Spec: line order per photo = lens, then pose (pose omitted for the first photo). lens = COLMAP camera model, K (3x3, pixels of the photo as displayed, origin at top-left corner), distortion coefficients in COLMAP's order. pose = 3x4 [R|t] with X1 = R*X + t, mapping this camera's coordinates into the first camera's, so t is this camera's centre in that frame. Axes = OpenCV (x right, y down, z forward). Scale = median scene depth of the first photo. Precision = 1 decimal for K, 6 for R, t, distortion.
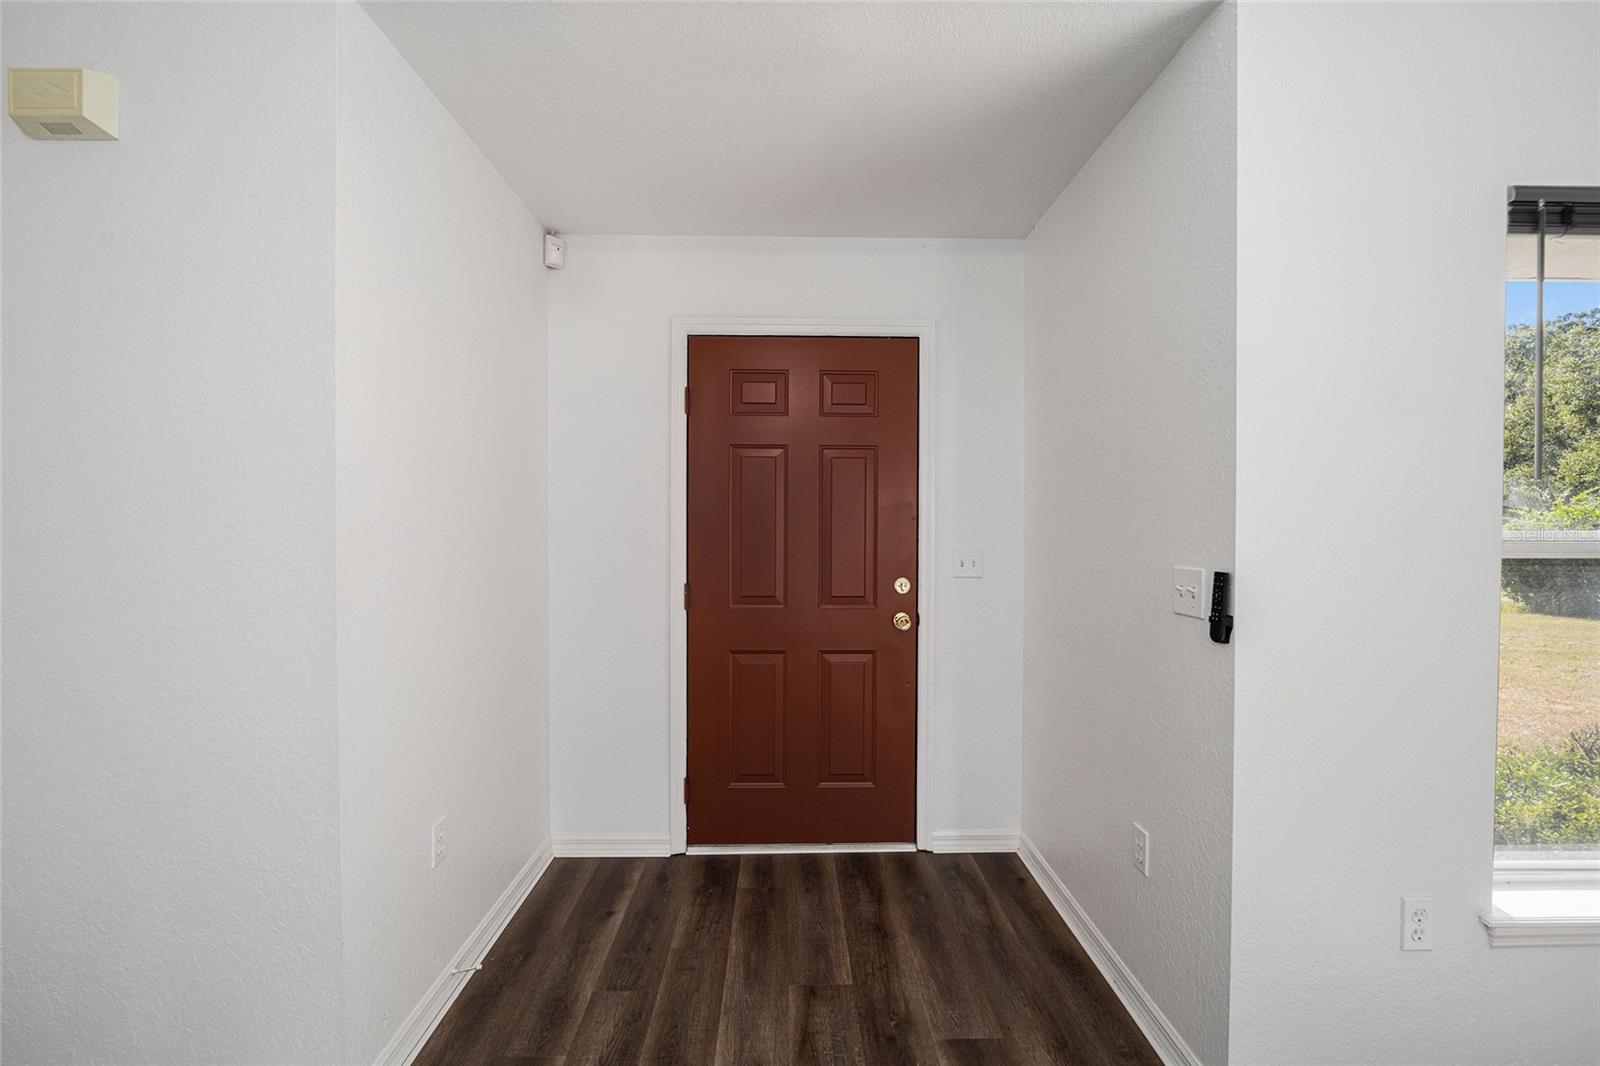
lens RADIAL K [[649.3, 0, 800.2], [0, 649.3, 527.9], [0, 0, 1]] dist [-0.012378, 0.000184]
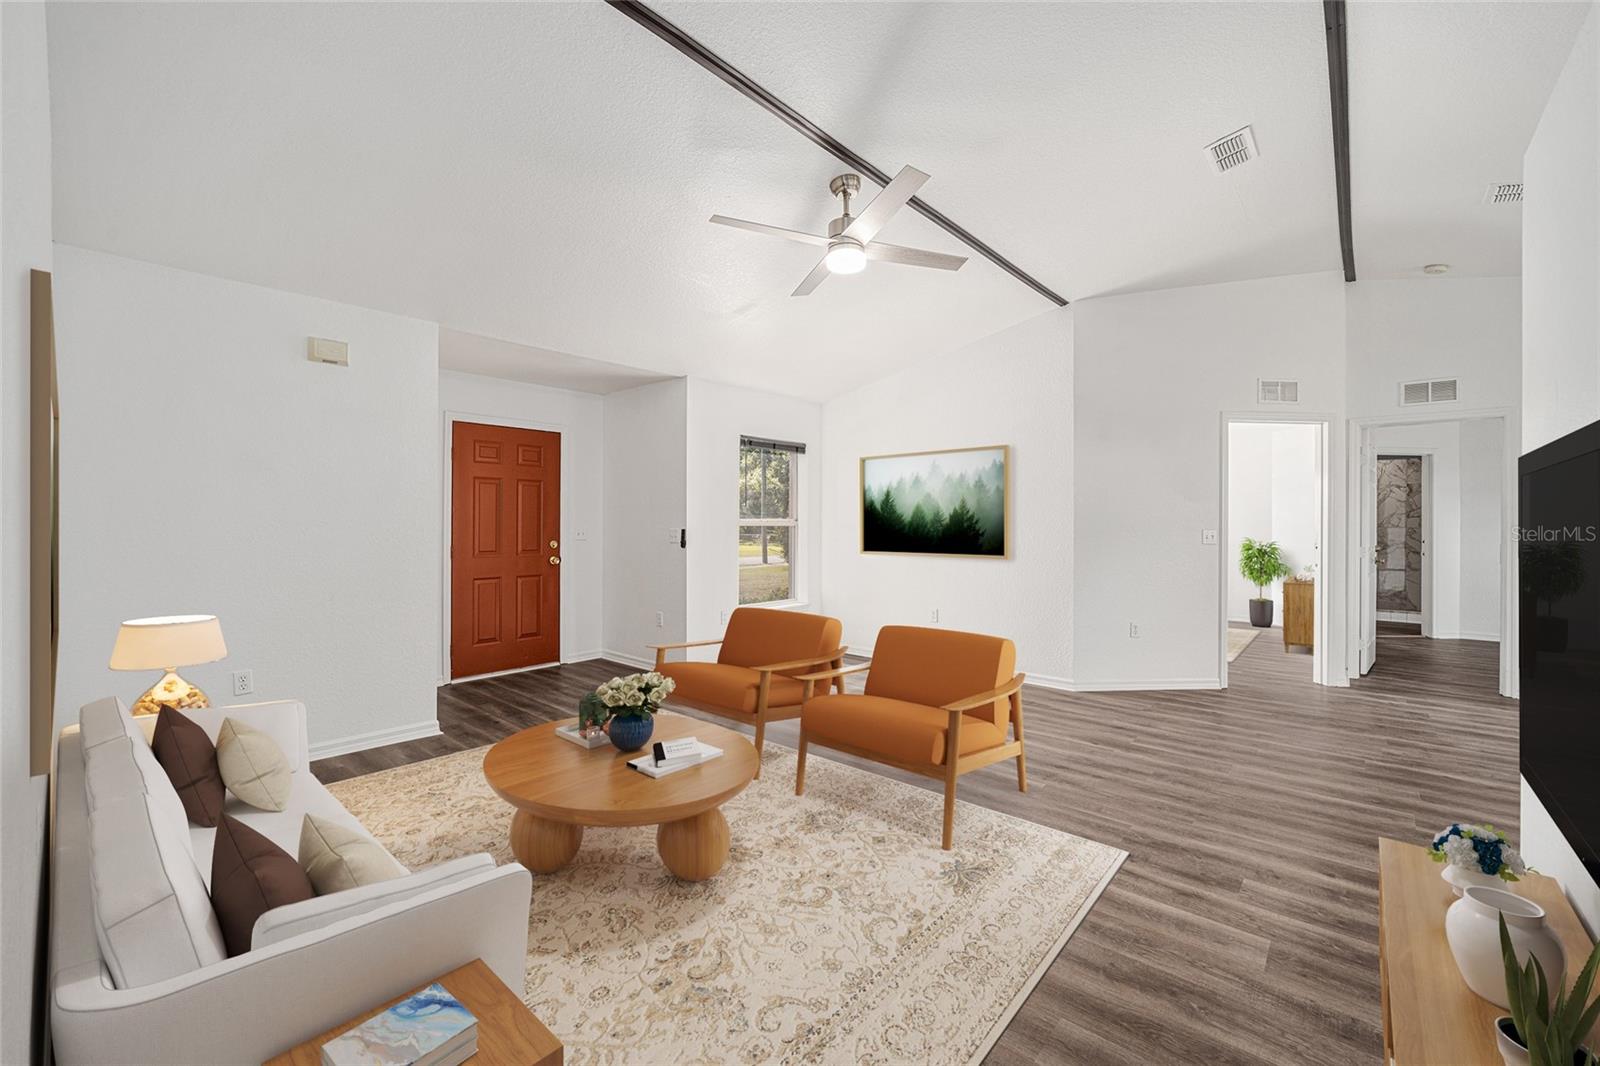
lens RADIAL K [[643.5, 0, 797.3], [0, 643.5, 527.4], [0, 0, 1]] dist [-0.010770, 0.000056]
pose [[0.682307, -0.005008, 0.731048, -0.878634], [0.001729, 0.999985, 0.005237, 0.019206], [-0.731064, -0.002310, 0.682305, -1.099867]]
